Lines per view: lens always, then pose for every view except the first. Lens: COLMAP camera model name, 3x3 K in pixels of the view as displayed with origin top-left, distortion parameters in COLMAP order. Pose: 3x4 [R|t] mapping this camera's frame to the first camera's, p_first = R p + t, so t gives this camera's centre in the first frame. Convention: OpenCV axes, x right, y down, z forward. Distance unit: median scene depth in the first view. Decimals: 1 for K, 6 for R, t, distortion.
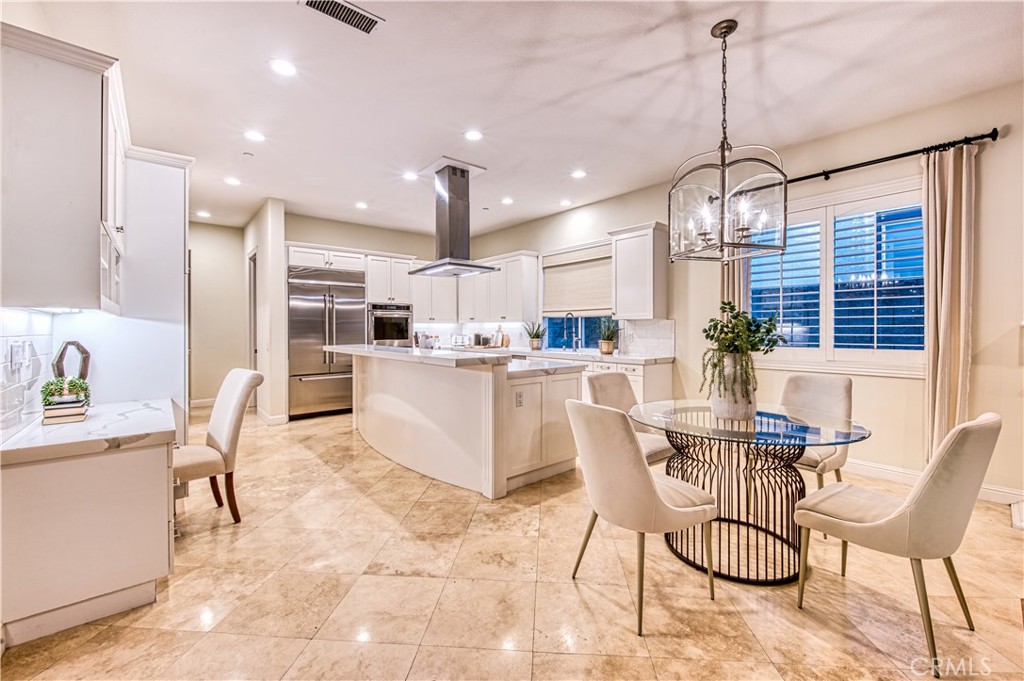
lens RADIAL K [[409.6, 0, 518.3], [0, 409.6, 330.4], [0, 0, 1]] dist [-0.001383, -0.000336]
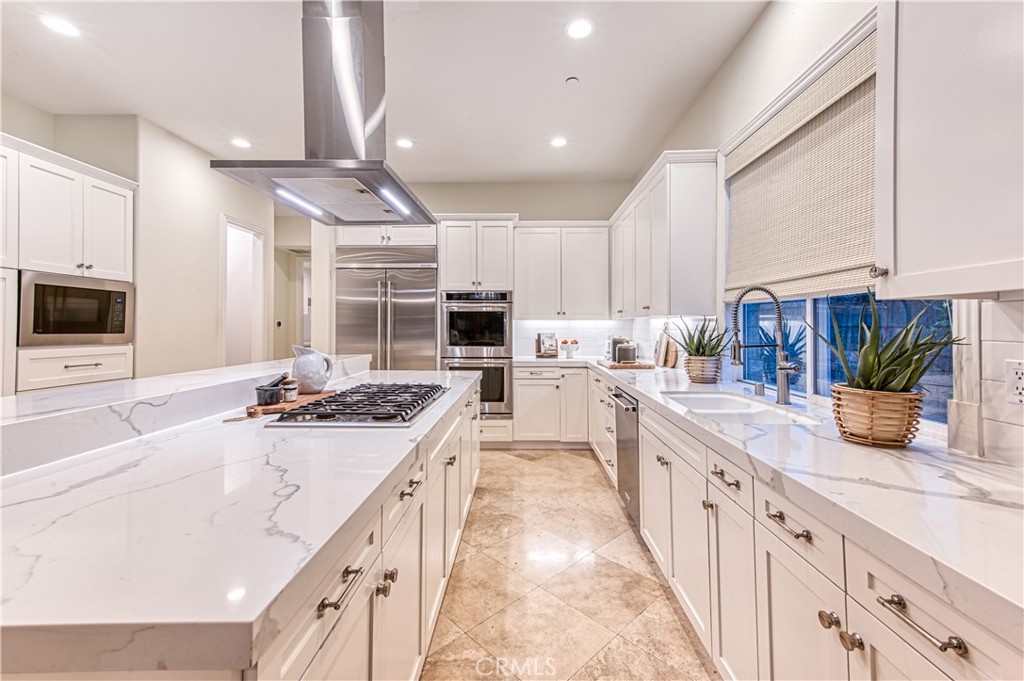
lens RADIAL K [[409.6, 0, 520.8], [0, 409.6, 336.1], [0, 0, 1]] dist [-0.001383, -0.000336]
pose [[0.742038, 0.018998, -0.670089, 0.217617], [-0.006146, 0.999749, 0.021539, -0.009118], [0.670330, -0.011865, 0.741968, 0.663864]]
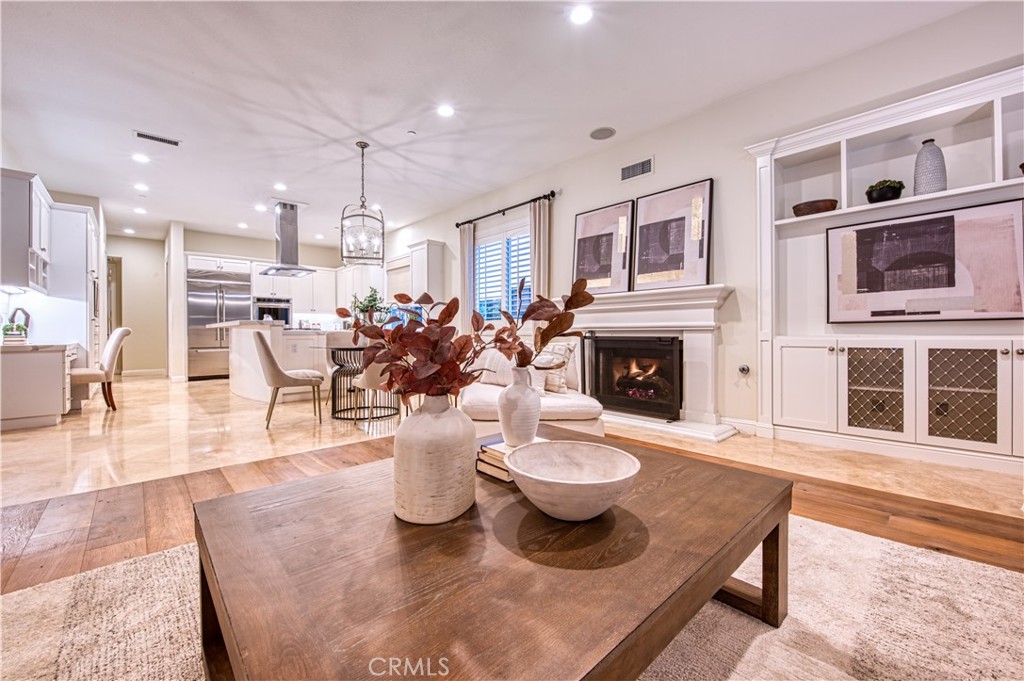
lens RADIAL K [[409.6, 0, 504.1], [0, 409.6, 335.8], [0, 0, 1]] dist [-0.001383, -0.000336]
pose [[0.999910, -0.001395, 0.013311, 0.505865], [0.001386, 0.999999, 0.000699, 0.070536], [-0.013312, -0.000681, 0.999911, -0.414499]]
